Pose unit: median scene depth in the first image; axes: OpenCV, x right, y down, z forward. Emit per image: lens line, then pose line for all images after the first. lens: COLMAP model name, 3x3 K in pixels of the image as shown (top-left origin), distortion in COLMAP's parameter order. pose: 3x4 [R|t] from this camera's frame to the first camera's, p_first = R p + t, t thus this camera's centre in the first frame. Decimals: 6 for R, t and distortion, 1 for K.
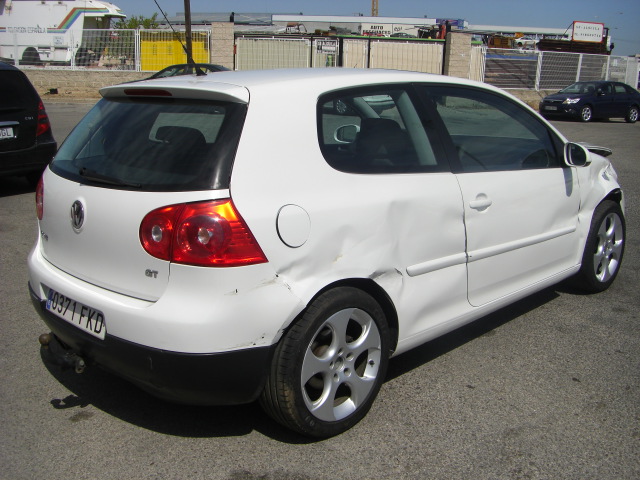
lens RADIAL K [[725.1, 0, 320.0], [0, 725.1, 240.0], [0, 0, 1]] dist [-0.201989, 0.201786]
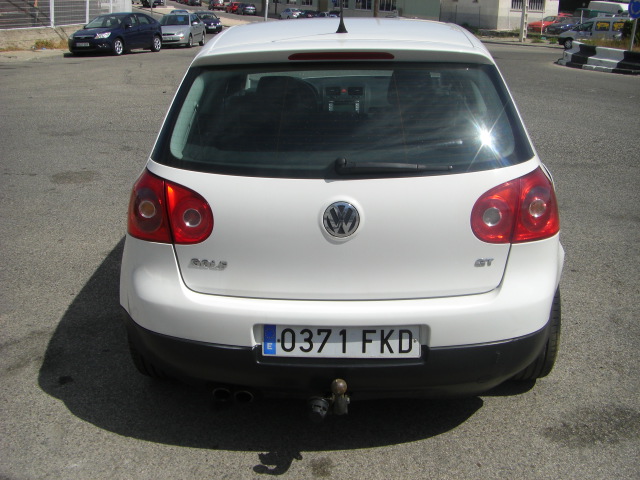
lens RADIAL K [[725.1, 0, 320.0], [0, 725.1, 240.0], [0, 0, 1]] dist [-0.201989, 0.201786]
pose [[0.740417, -0.225966, 0.633026, -0.803919], [0.167297, 0.974112, 0.152042, -0.128159], [-0.650995, -0.006671, 0.759053, 0.387832]]
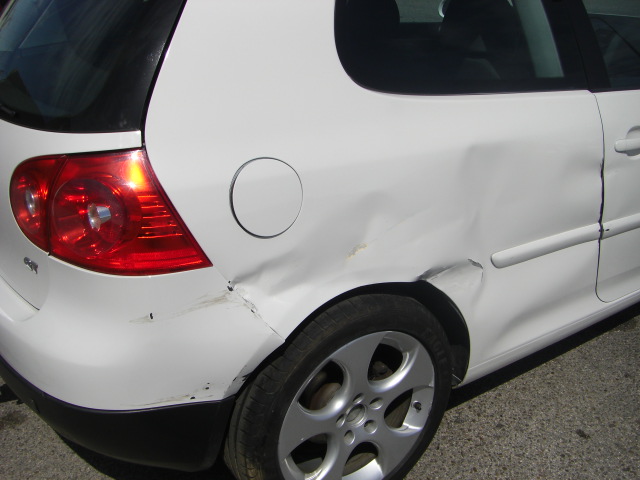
lens RADIAL K [[725.1, 0, 320.0], [0, 725.1, 240.0], [0, 0, 1]] dist [-0.201989, 0.201786]
pose [[0.979028, 0.076546, -0.188800, 0.093104], [-0.039394, 0.980369, 0.193197, -0.082363], [0.199883, -0.181707, 0.962824, 0.413263]]
